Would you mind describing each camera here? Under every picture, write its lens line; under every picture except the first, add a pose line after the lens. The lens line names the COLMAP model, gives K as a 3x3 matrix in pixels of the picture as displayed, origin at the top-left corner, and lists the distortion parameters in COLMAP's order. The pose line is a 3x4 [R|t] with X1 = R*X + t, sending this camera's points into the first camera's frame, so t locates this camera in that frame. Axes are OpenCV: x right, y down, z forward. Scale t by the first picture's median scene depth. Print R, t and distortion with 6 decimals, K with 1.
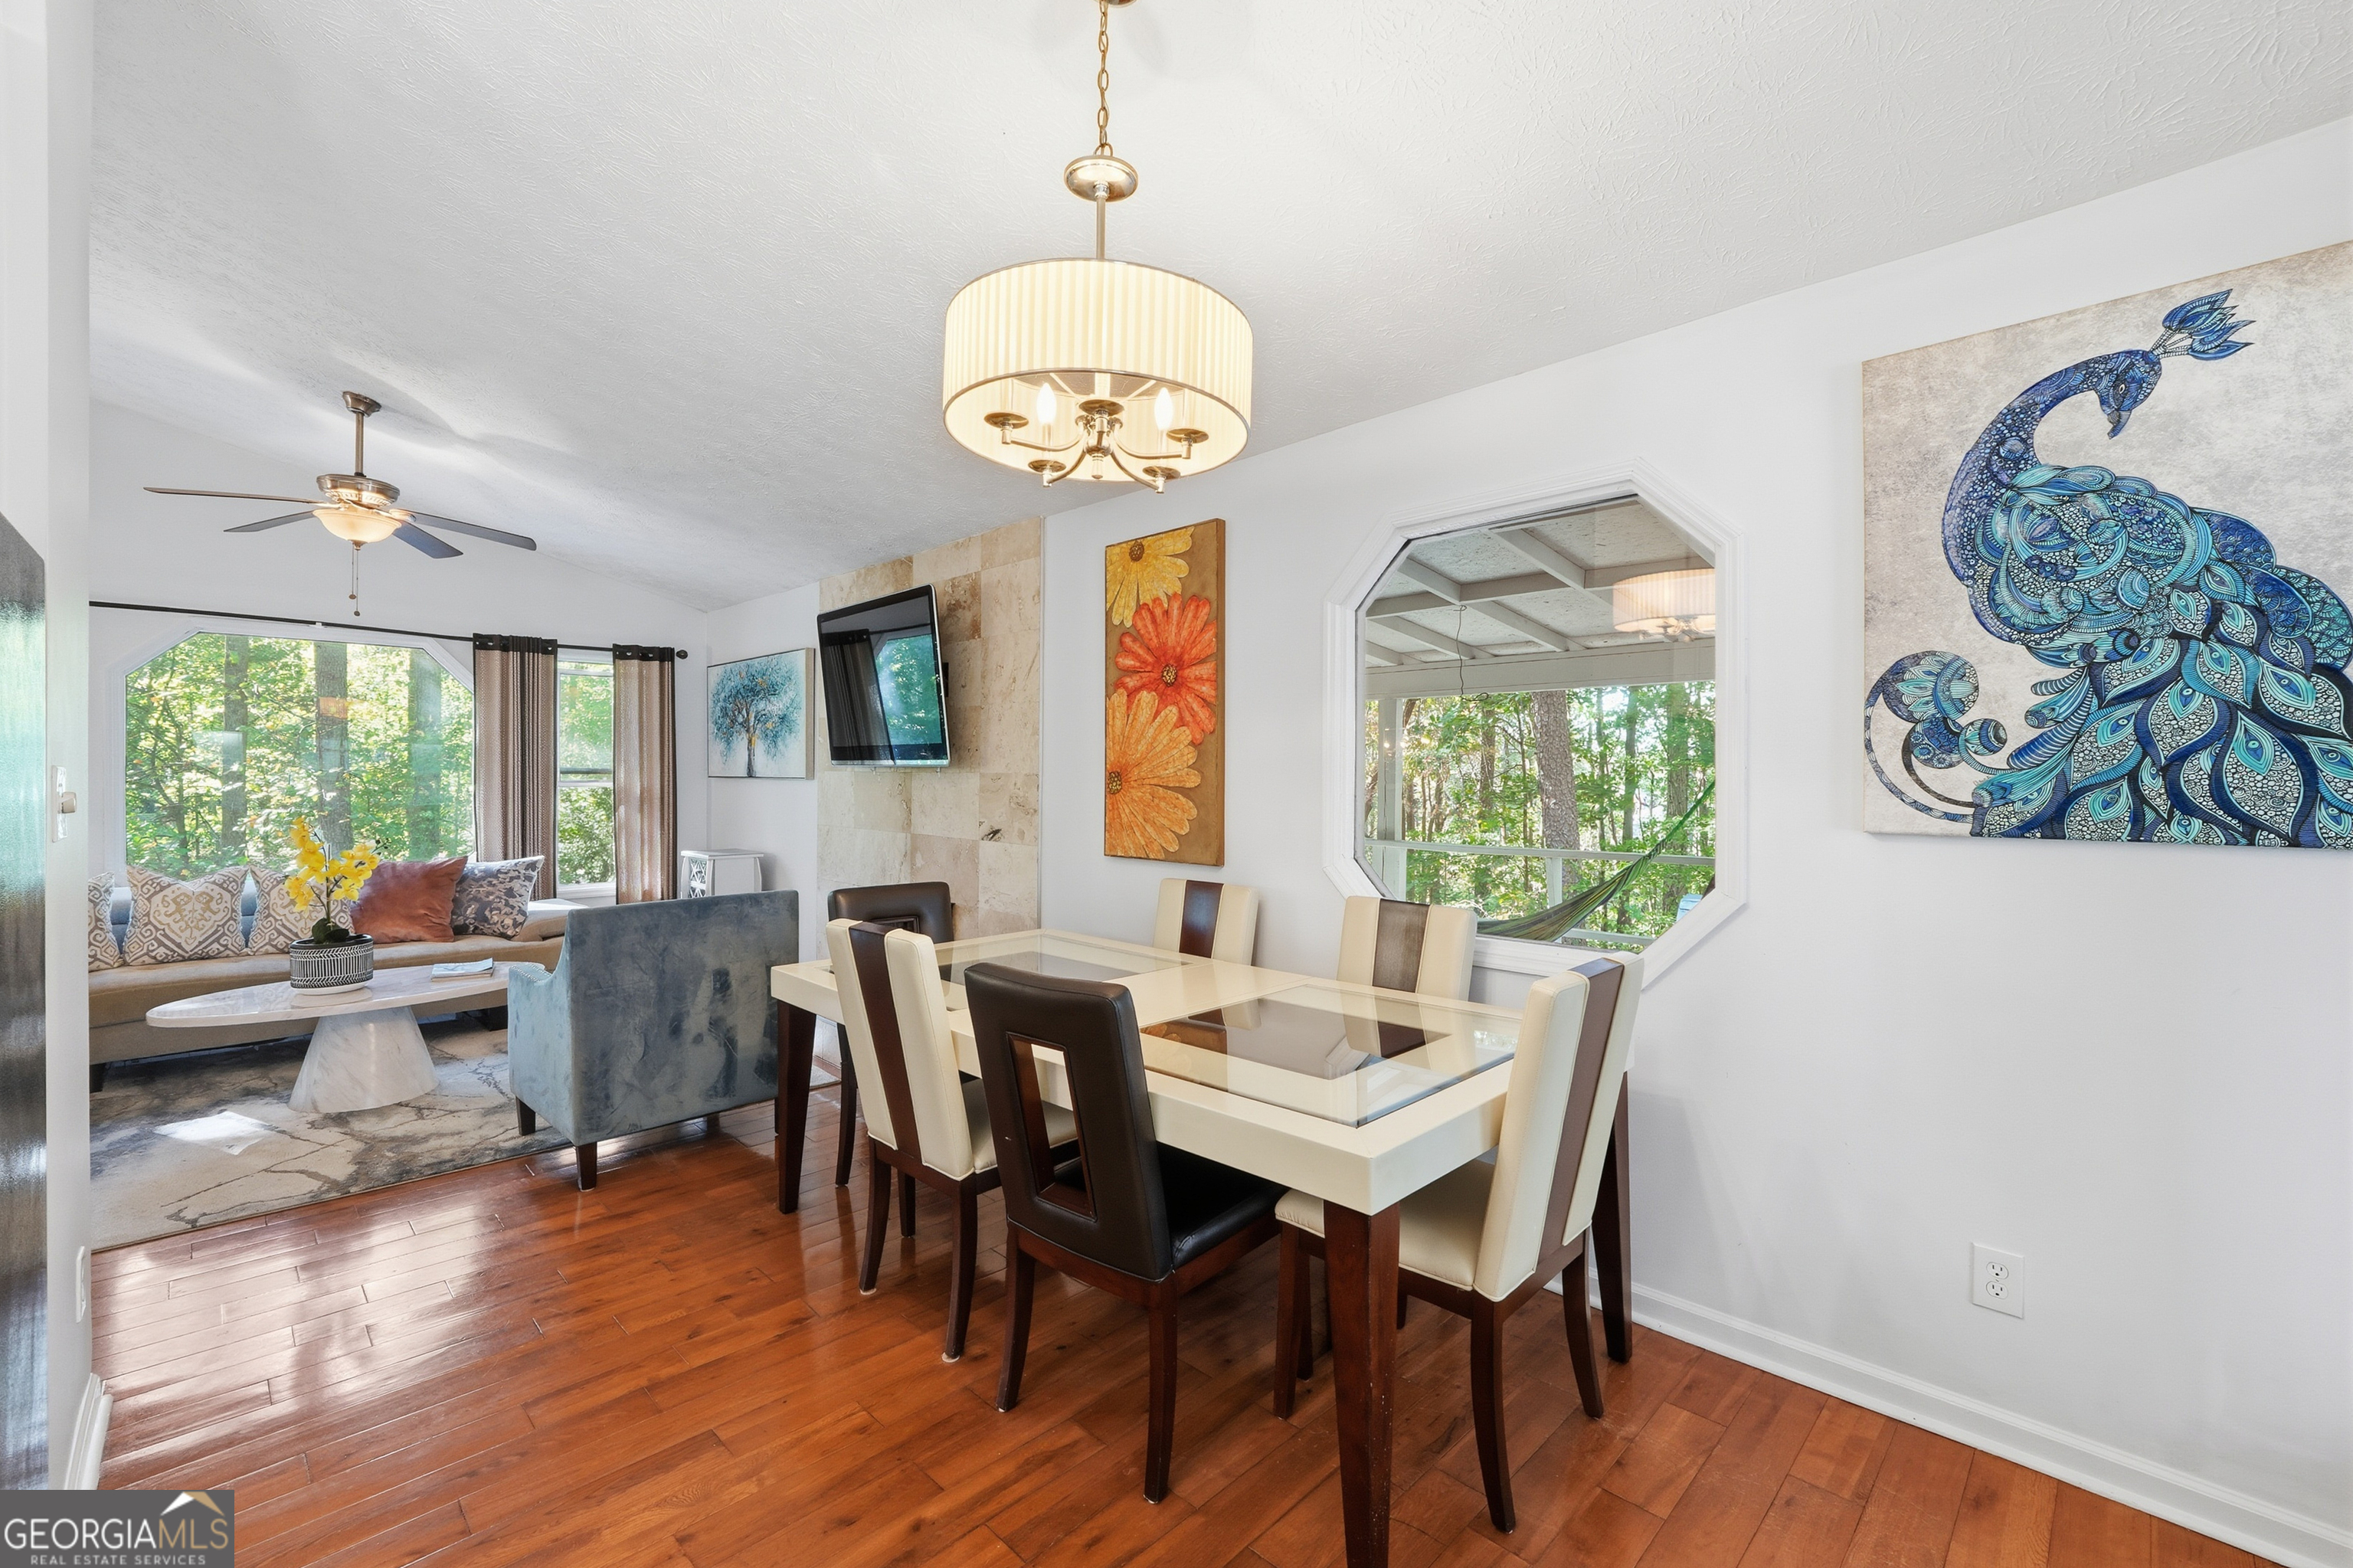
lens RADIAL K [[993.8, 0, 1176.1], [0, 993.8, 773.3], [0, 0, 1]] dist [-0.001455, -0.000177]
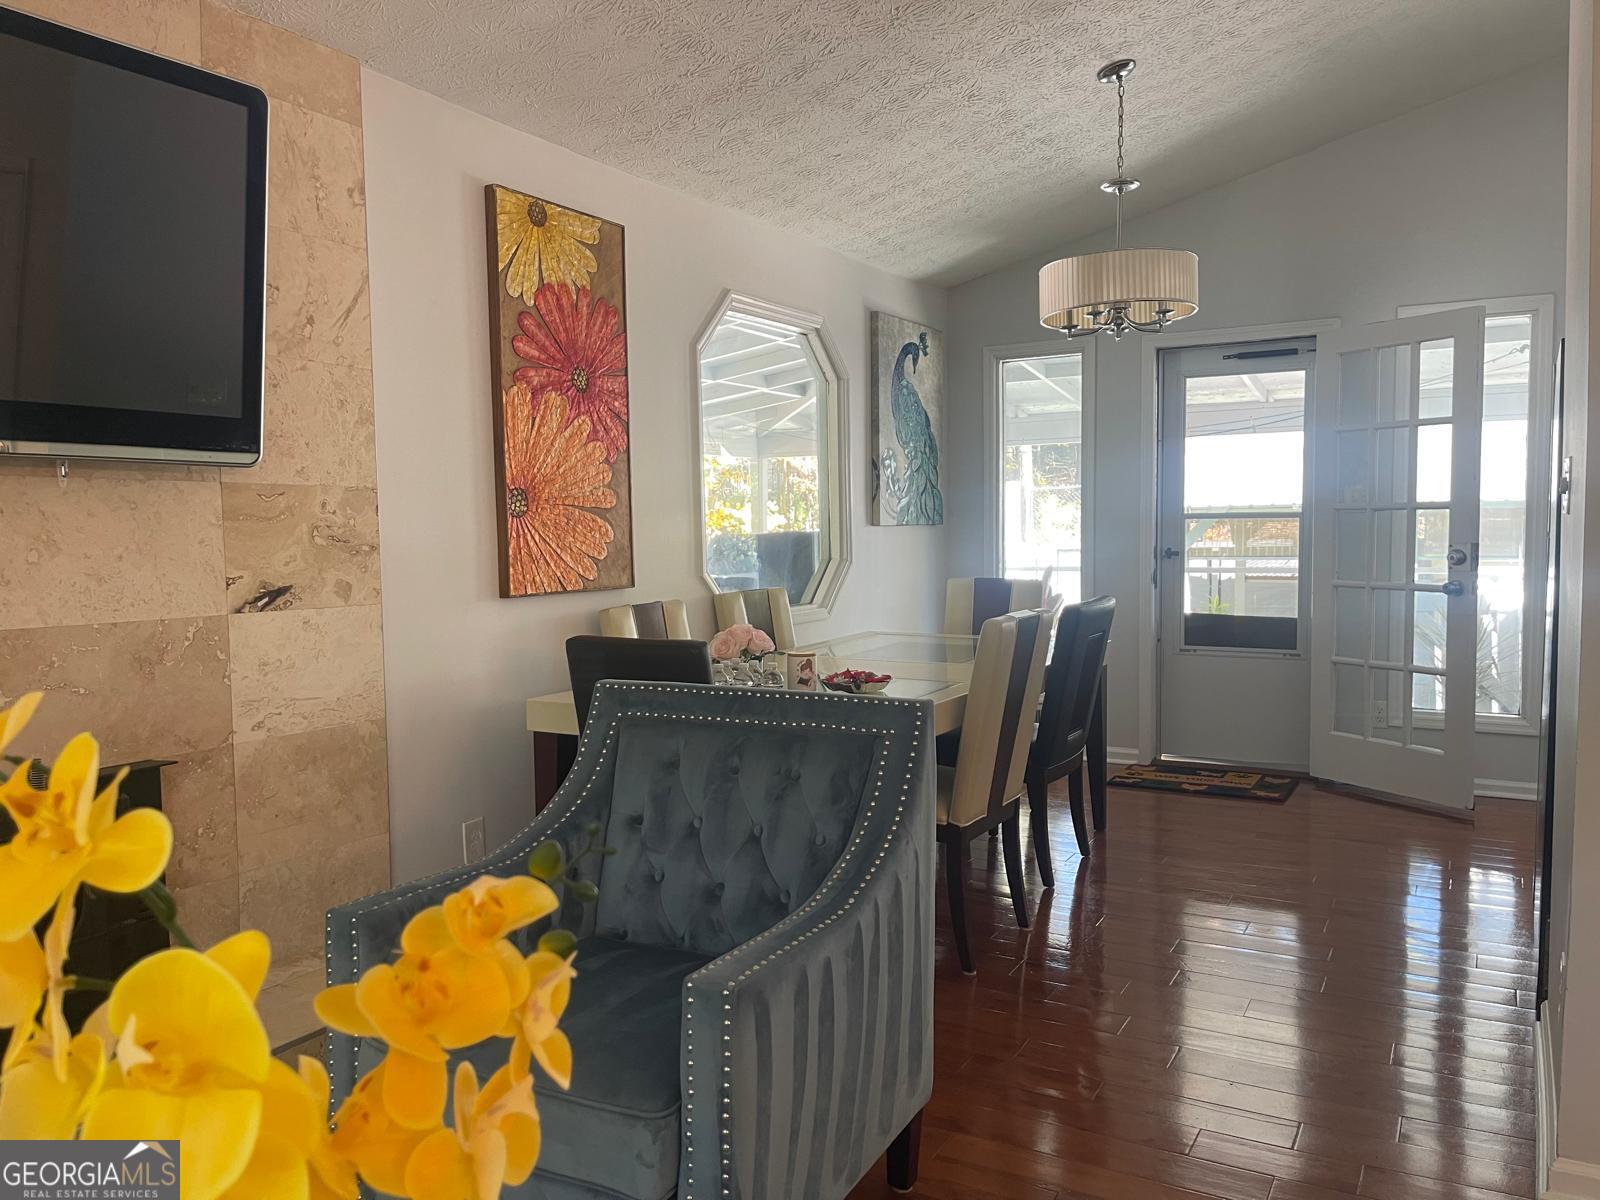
lens RADIAL K [[1203.8, 0, 806.0], [0, 1203.8, 607.9], [0, 0, 1]] dist [0.076711, -0.127426]
pose [[-0.262609, -0.068575, 0.962462, -1.097397], [0.007682, 0.997291, 0.073153, 0.025351], [-0.964872, 0.026604, -0.261371, 1.088918]]
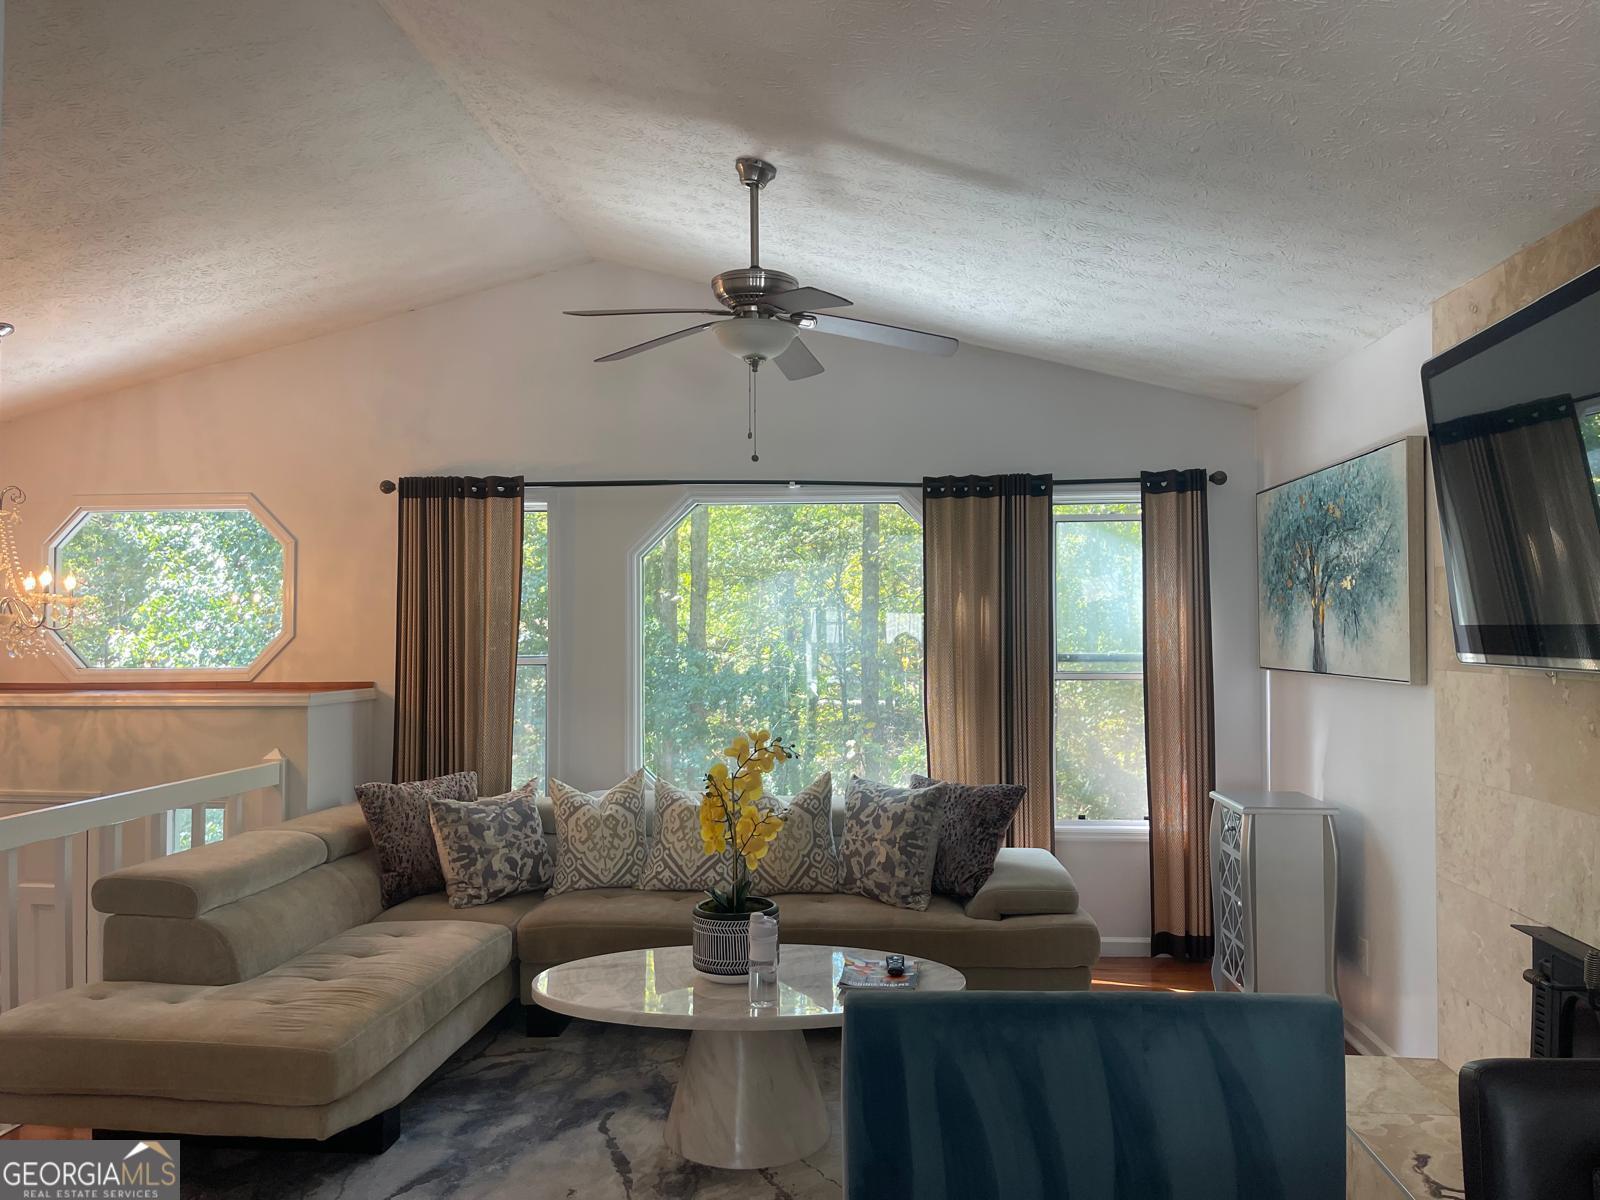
lens RADIAL K [[1203.8, 0, 806.0], [0, 1203.8, 607.9], [0, 0, 1]] dist [0.076711, -0.127426]
pose [[0.657478, -0.020012, -0.753208, -0.150417], [0.004228, 0.999729, -0.022871, -0.033929], [0.753462, 0.011852, 0.657385, 0.521634]]
